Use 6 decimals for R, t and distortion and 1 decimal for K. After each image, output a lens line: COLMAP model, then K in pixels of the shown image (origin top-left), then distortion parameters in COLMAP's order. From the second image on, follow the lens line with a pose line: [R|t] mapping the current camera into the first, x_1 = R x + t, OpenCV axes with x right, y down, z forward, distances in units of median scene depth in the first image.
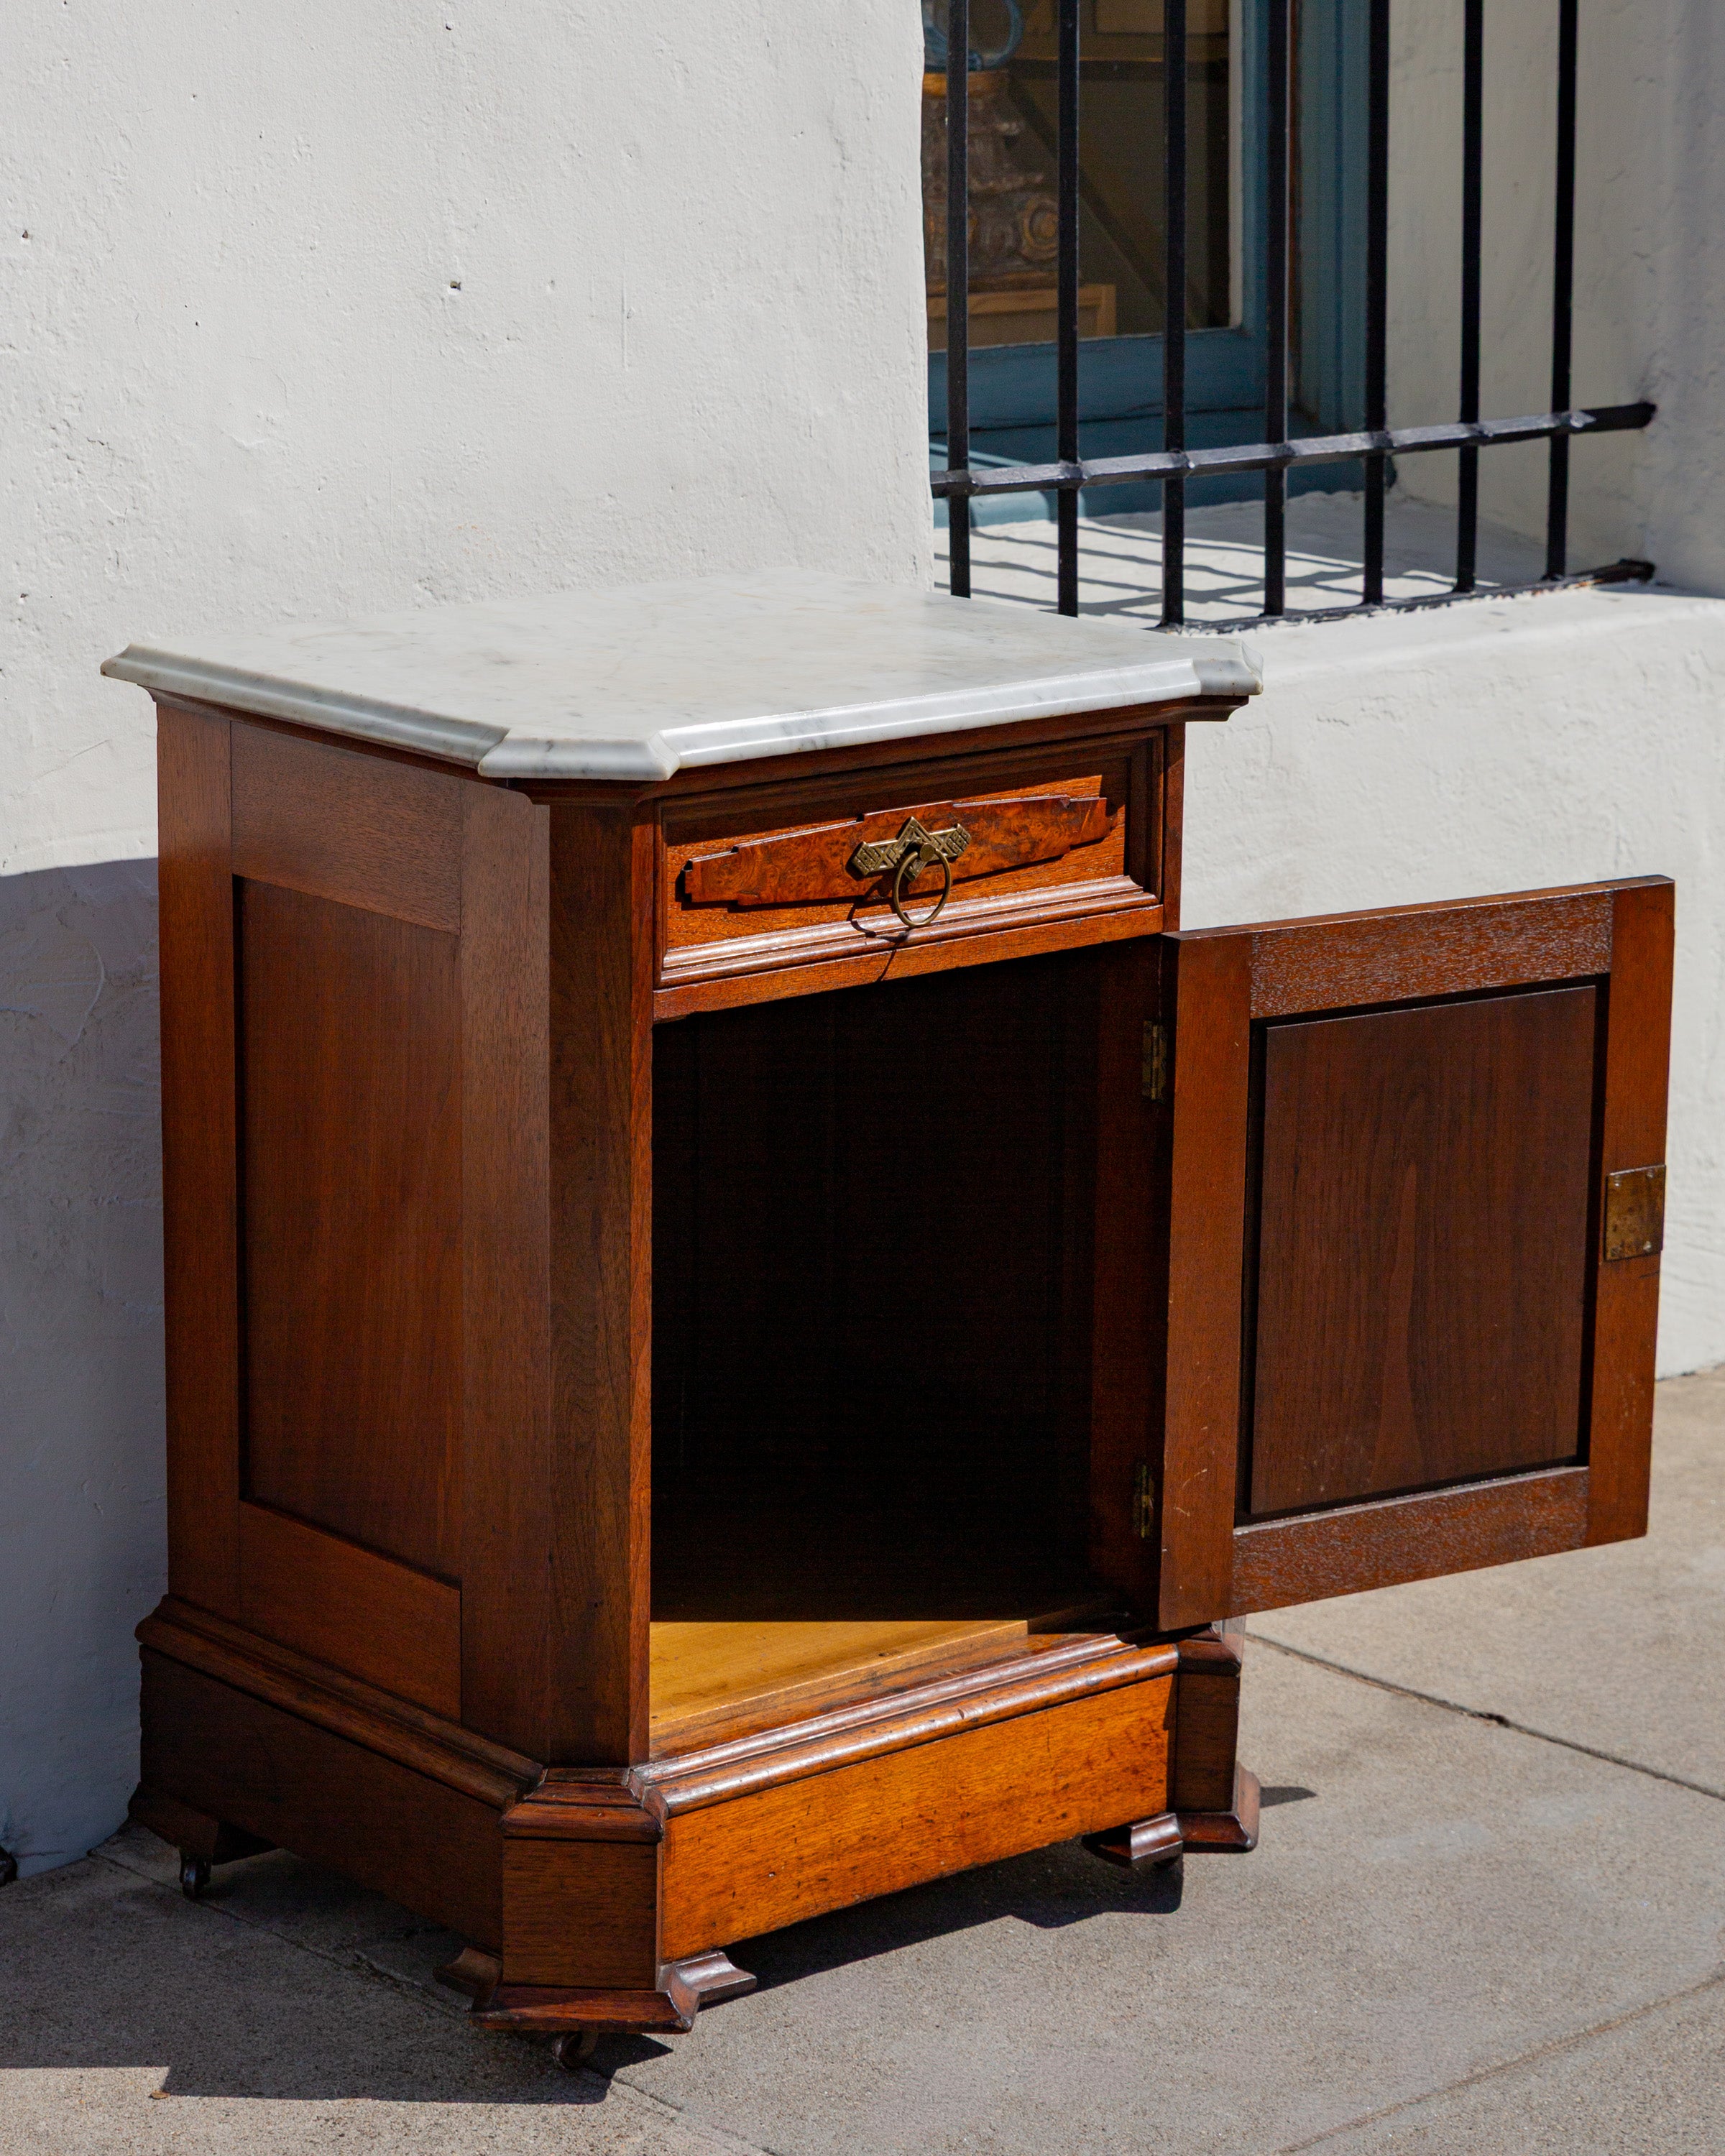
lens RADIAL K [[5732.8, 0, 854.4], [0, 5732.8, 872.7], [0, 0, 1]] dist [-0.070879, -0.186457]
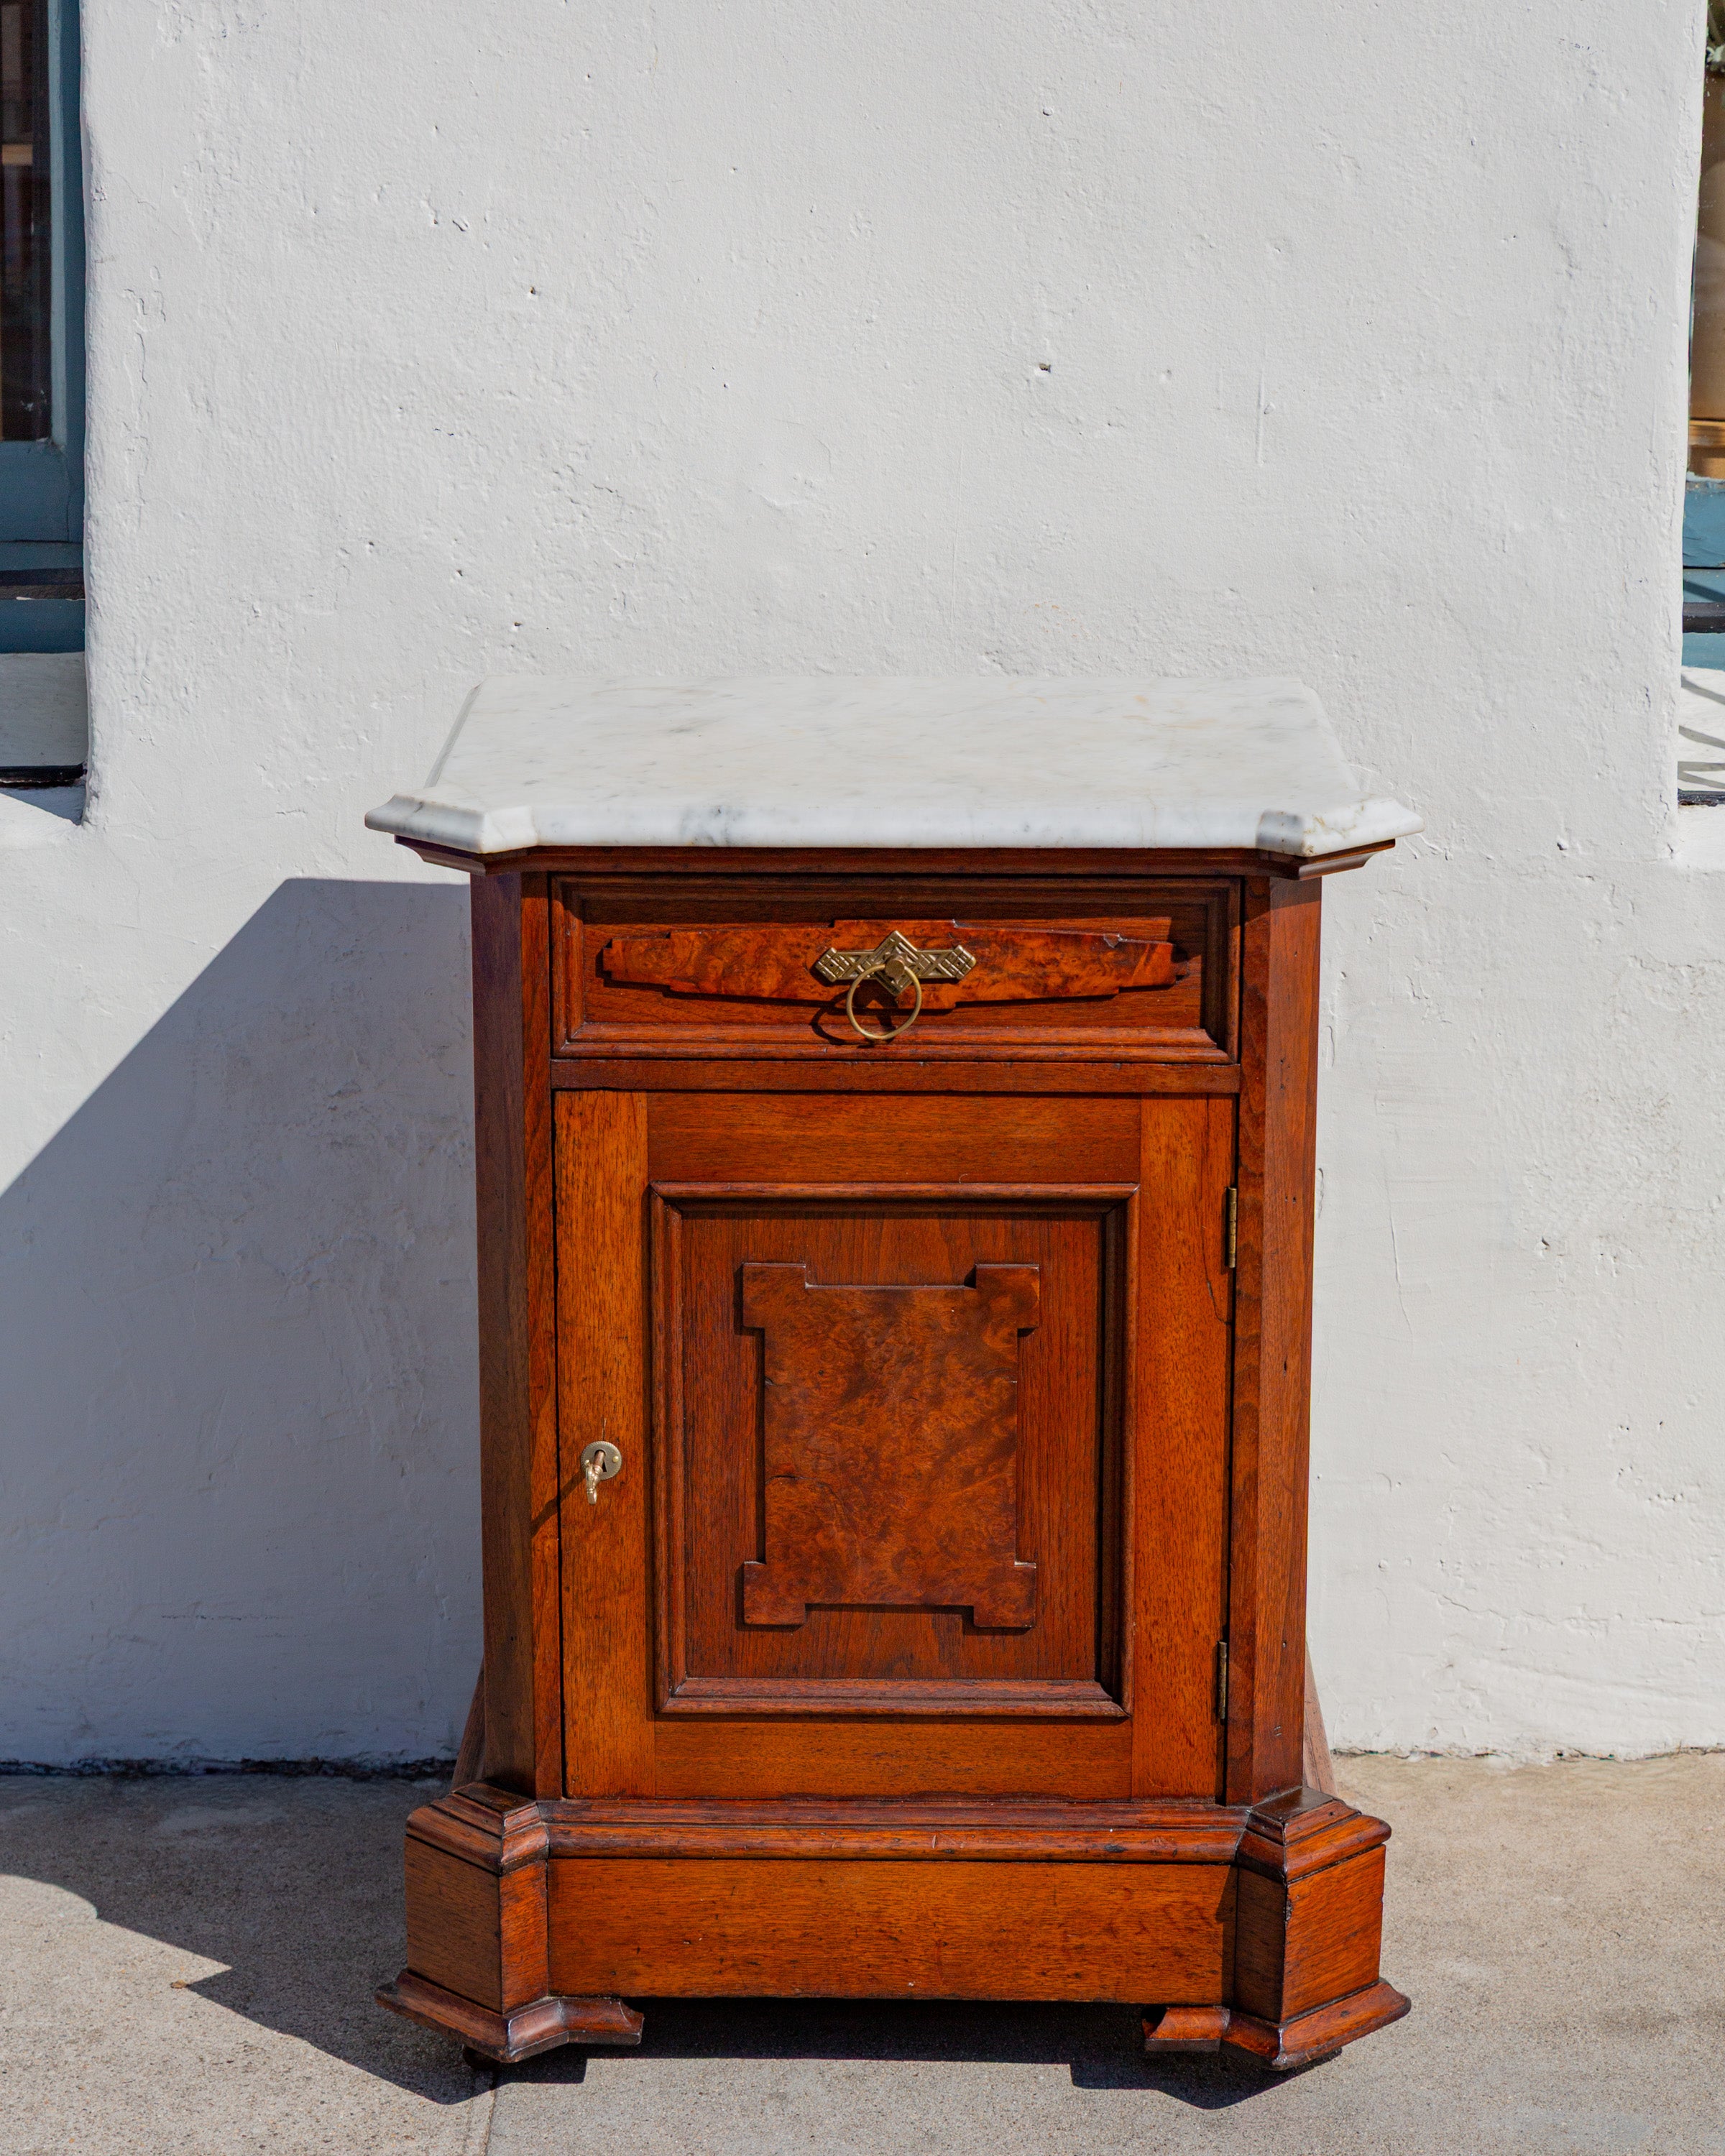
lens RADIAL K [[5112.4, 0, 823.2], [0, 5112.4, 1024.1], [0, 0, 1]] dist [-0.088451, 0.340108]
pose [[0.743637, 0.148618, -0.651857, 0.536545], [-0.124616, 0.988706, 0.083255, -0.061039], [0.656868, 0.019320, 0.753758, 0.309366]]
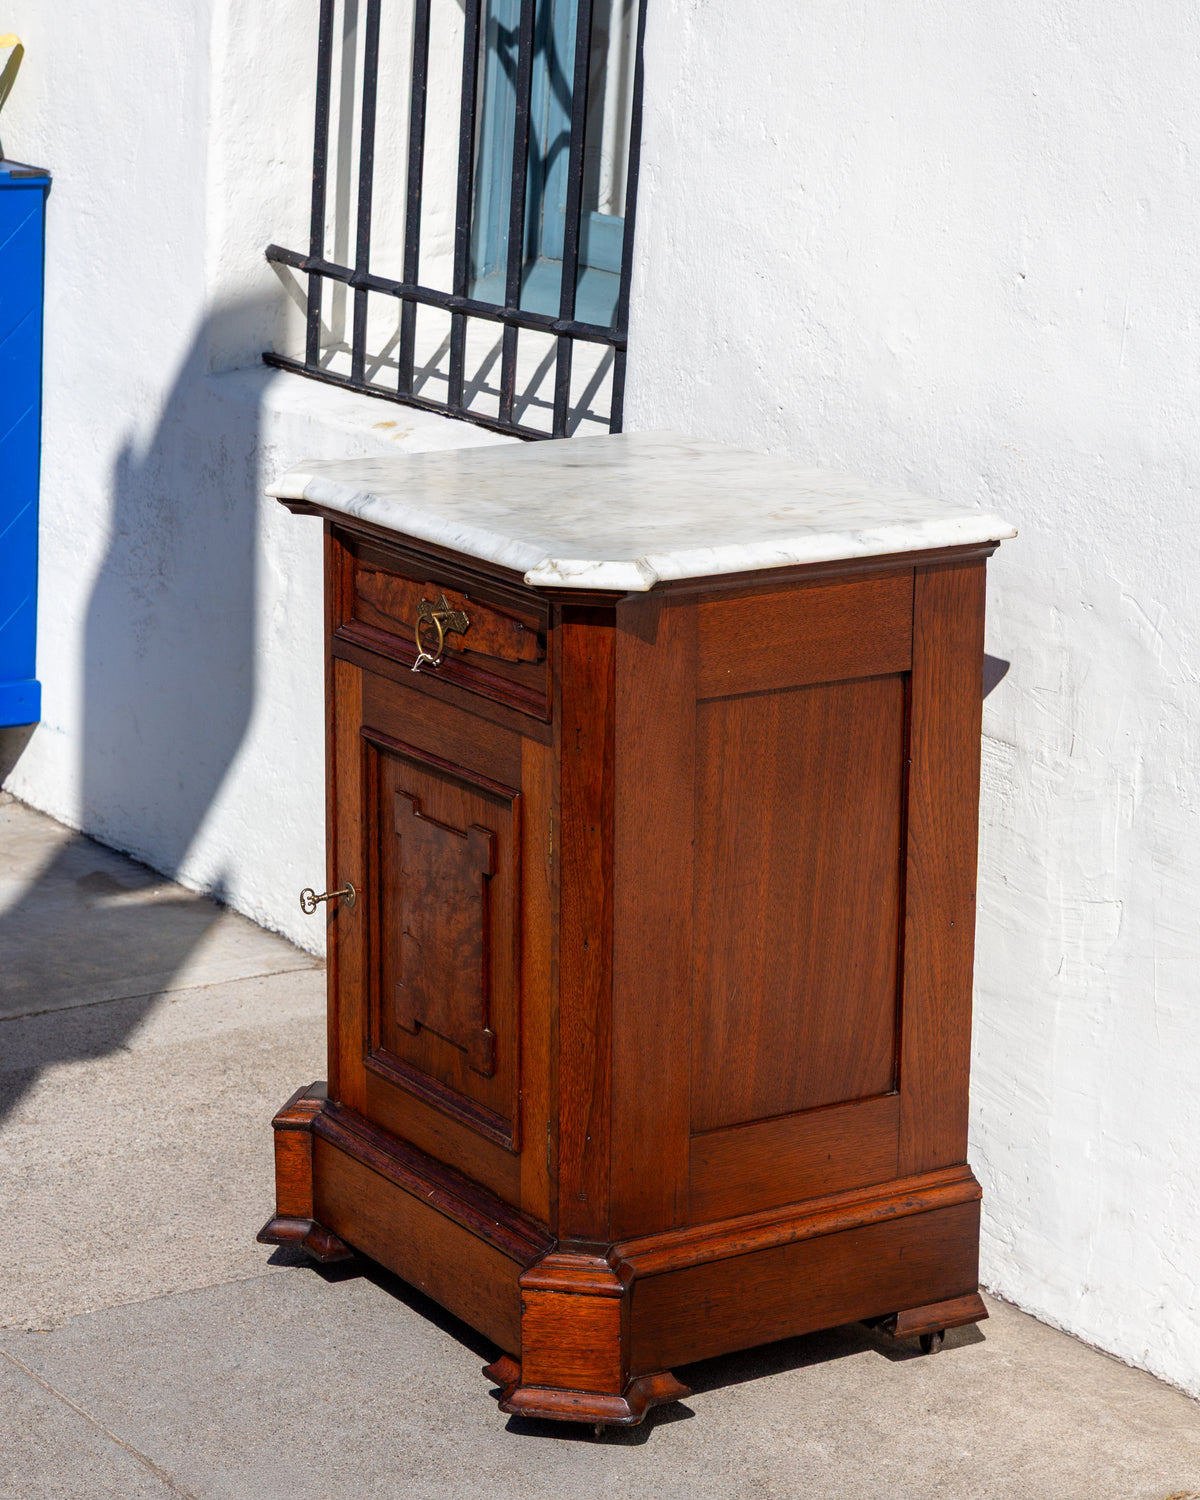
lens RADIAL K [[3791.9, 0, 601.9], [0, 3791.9, 656.6], [0, 0, 1]] dist [-0.039741, -0.231860]
pose [[-0.154558, 0.207197, -0.966013, 0.912789], [-0.205551, 0.949623, 0.236568, -0.224538], [0.966365, 0.235128, -0.104182, 1.074214]]
